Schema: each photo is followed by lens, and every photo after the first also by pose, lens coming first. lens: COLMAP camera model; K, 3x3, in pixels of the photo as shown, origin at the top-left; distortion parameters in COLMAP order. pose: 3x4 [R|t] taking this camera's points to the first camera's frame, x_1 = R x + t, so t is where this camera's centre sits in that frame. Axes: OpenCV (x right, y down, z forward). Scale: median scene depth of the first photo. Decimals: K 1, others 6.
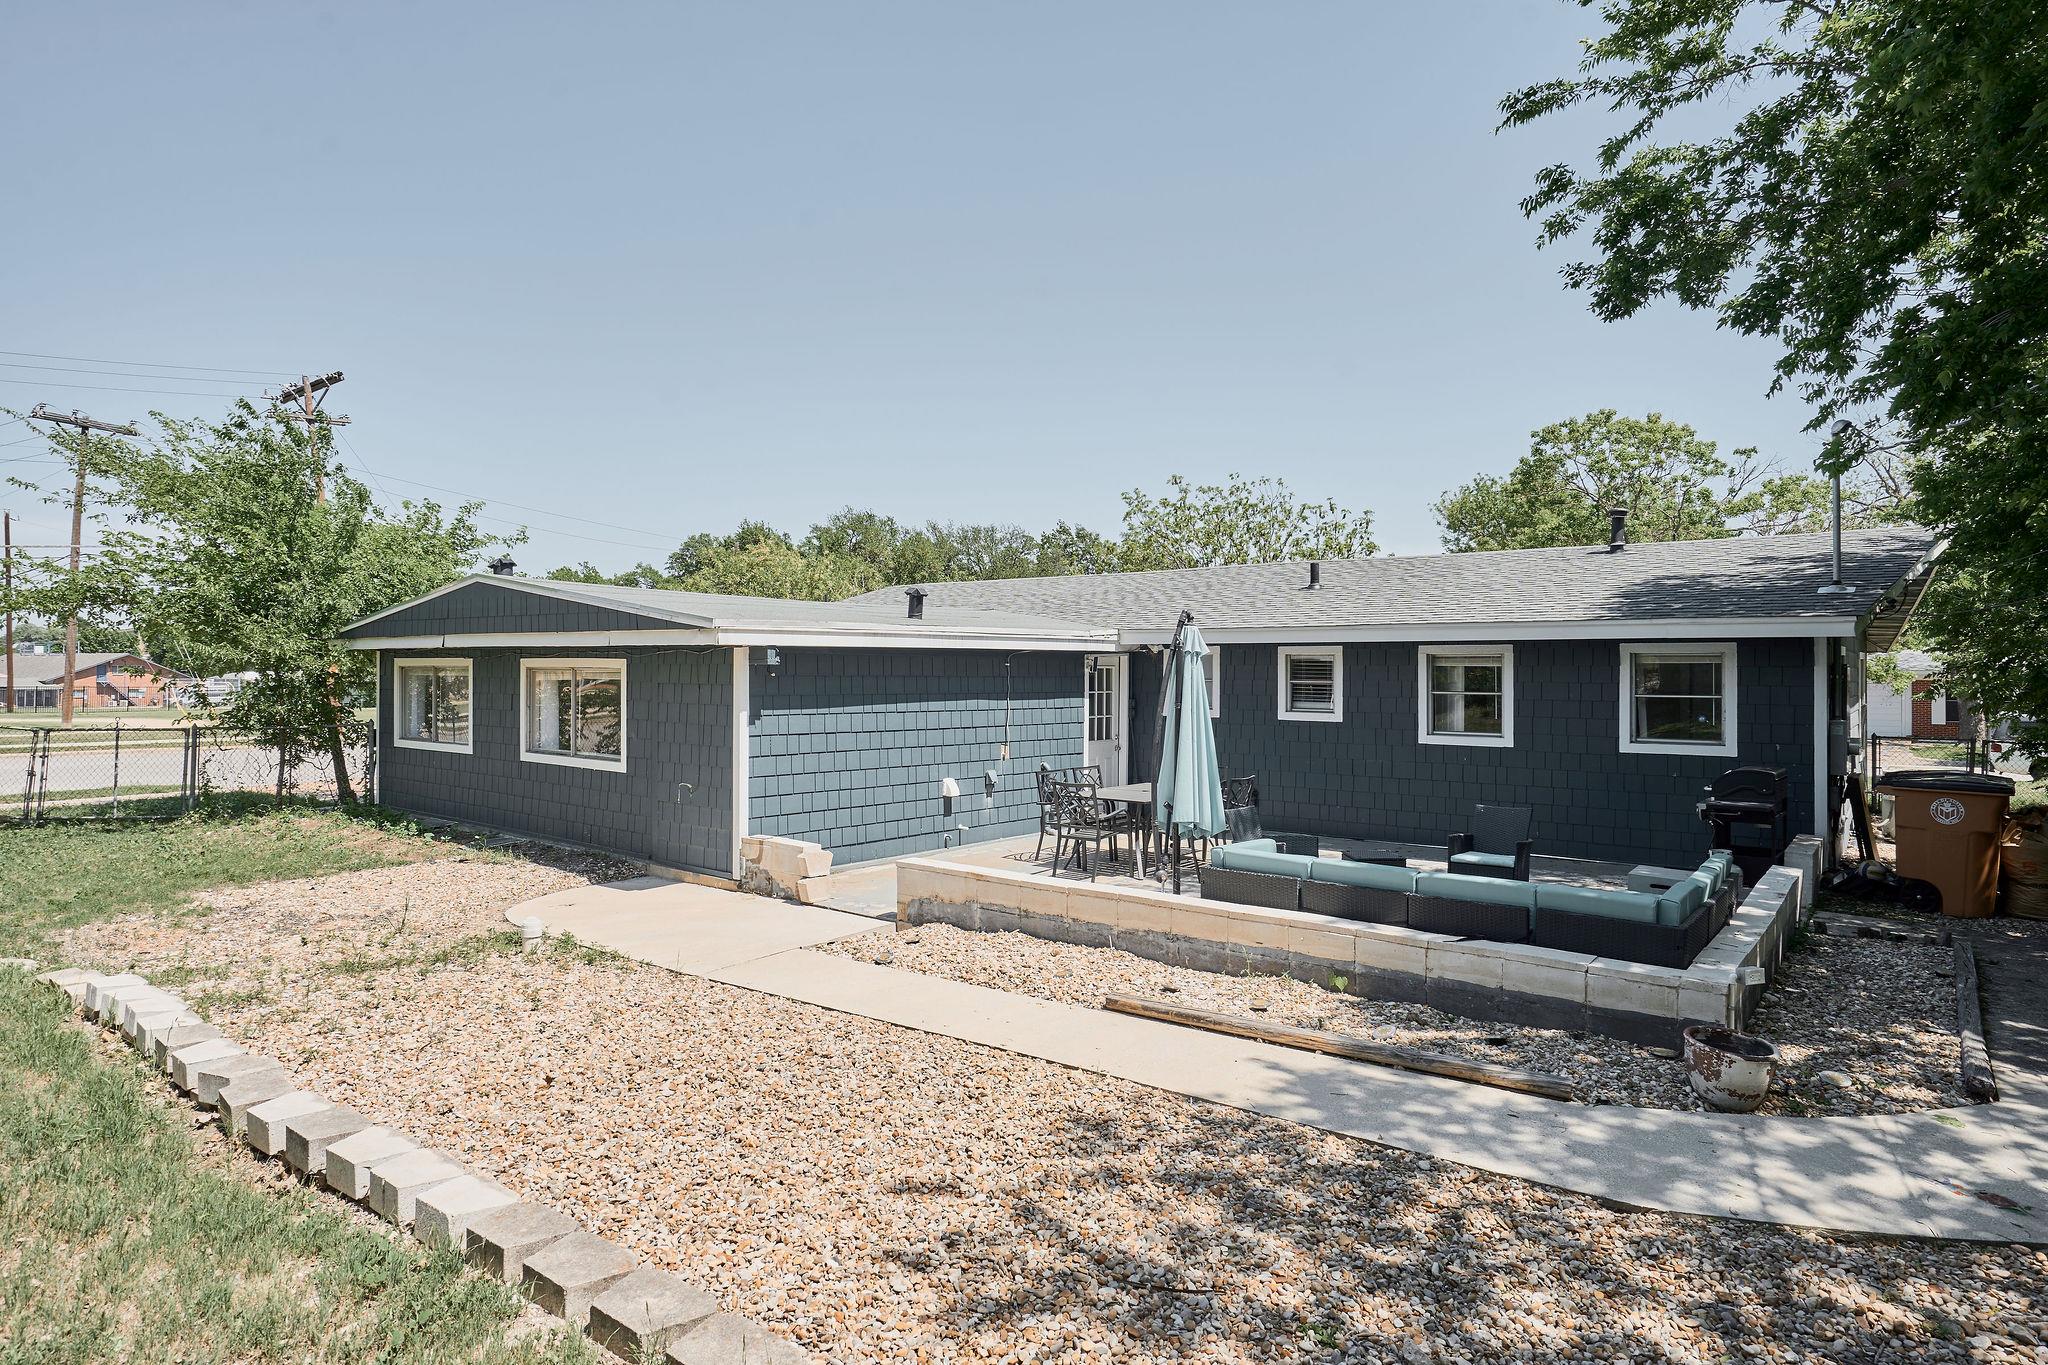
lens RADIAL K [[1160.1, 0, 1015.6], [0, 1160.1, 673.9], [0, 0, 1]] dist [-0.010098, 0.004159]
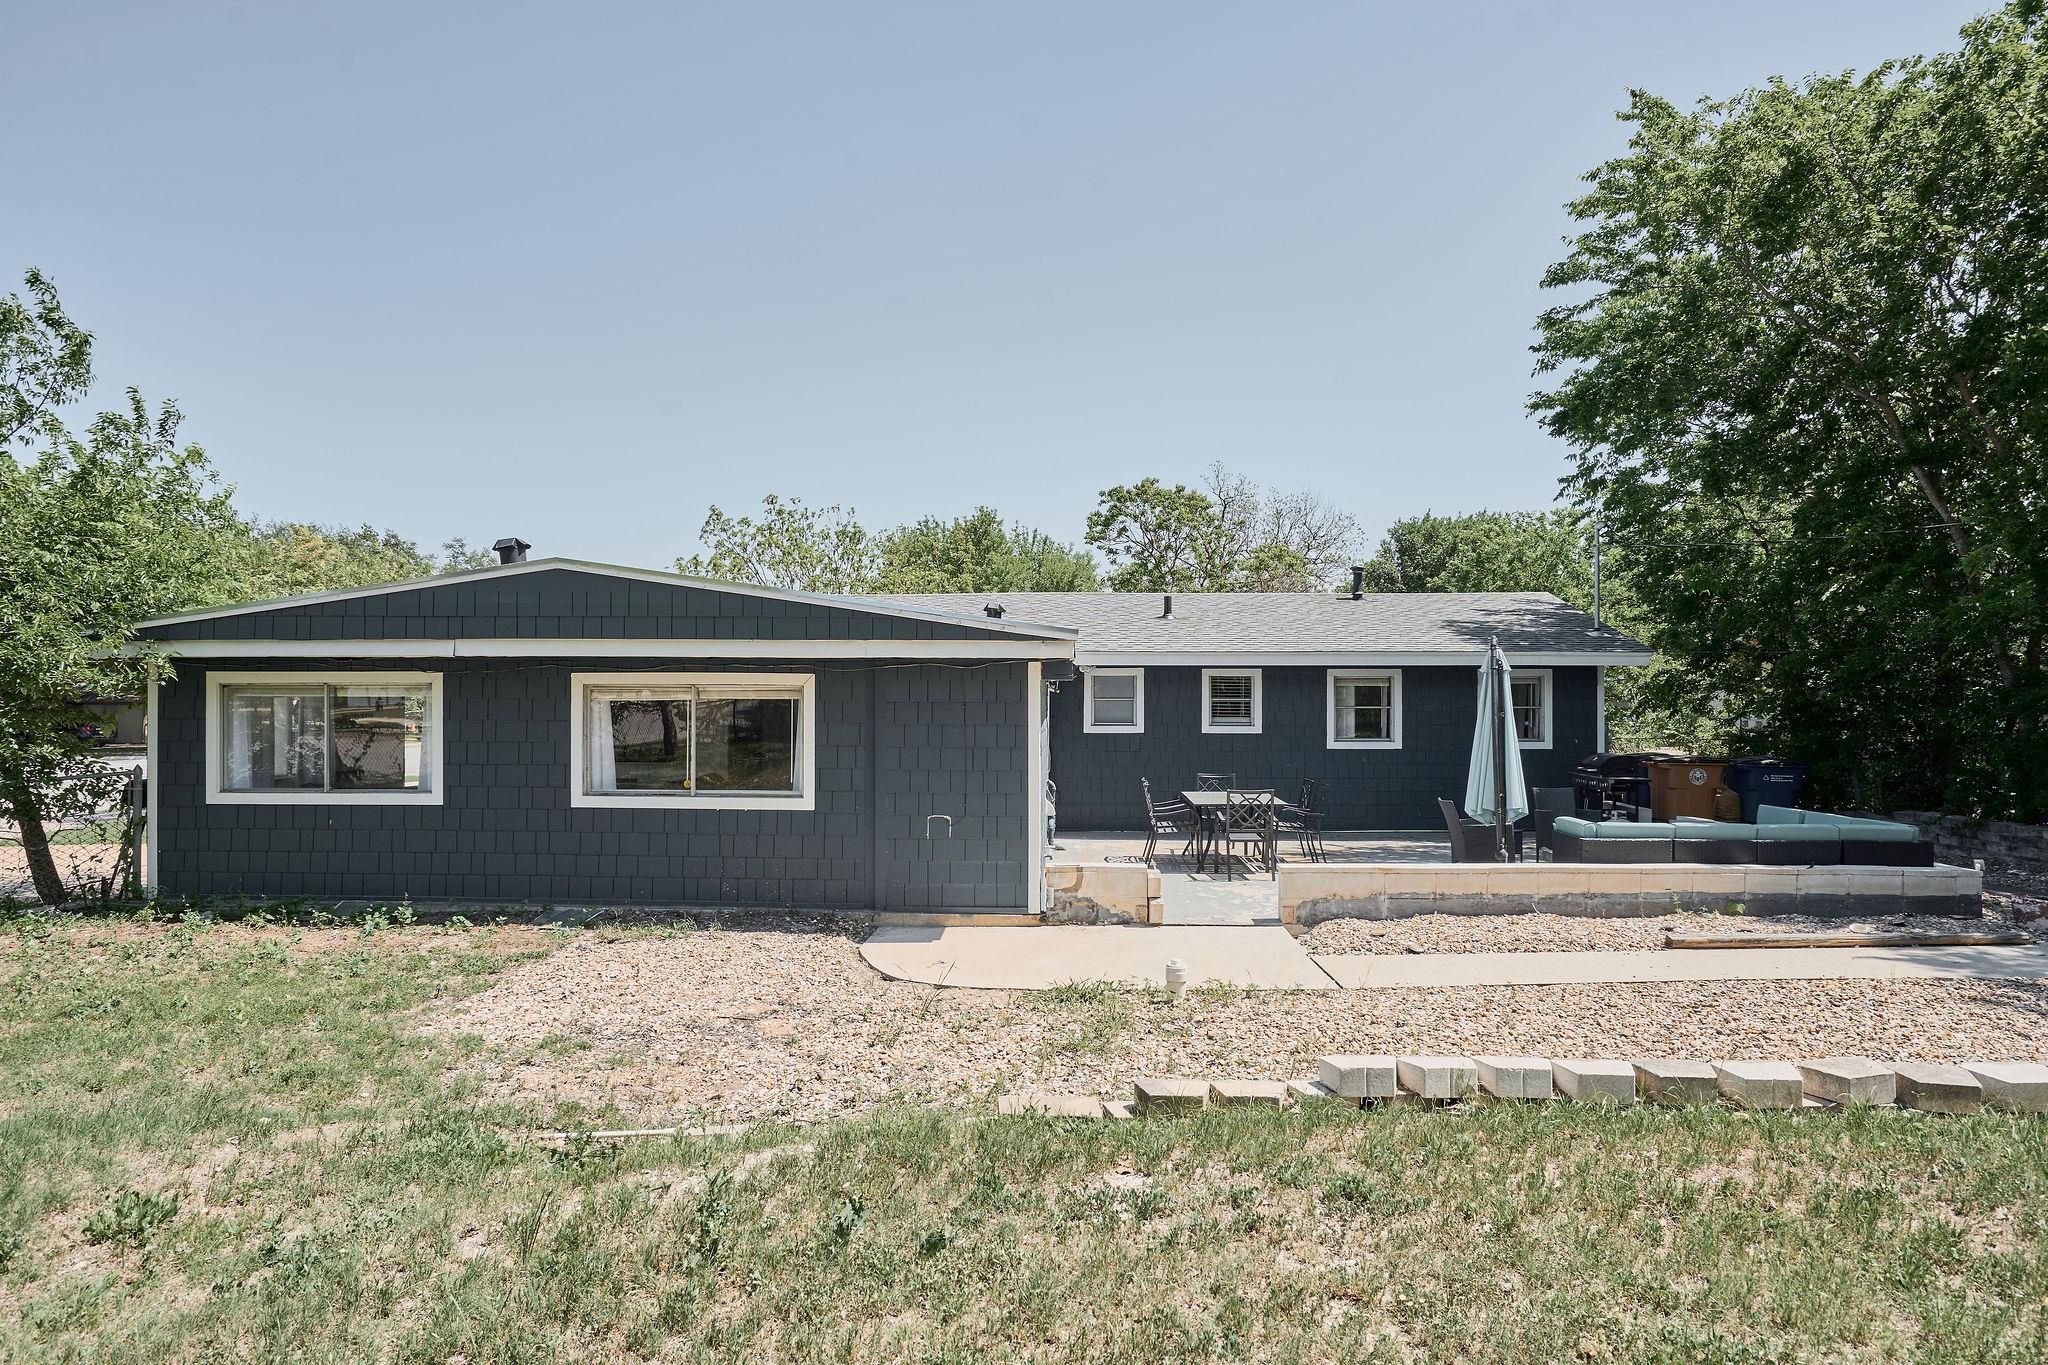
lens RADIAL K [[1160.1, 0, 1013.3], [0, 1160.1, 688.8], [0, 0, 1]] dist [-0.010098, 0.004159]
pose [[0.800910, 0.000938, 0.598784, -0.682914], [0.005940, 0.999937, -0.009512, 0.006388], [-0.598755, 0.011175, 0.800854, 0.225741]]
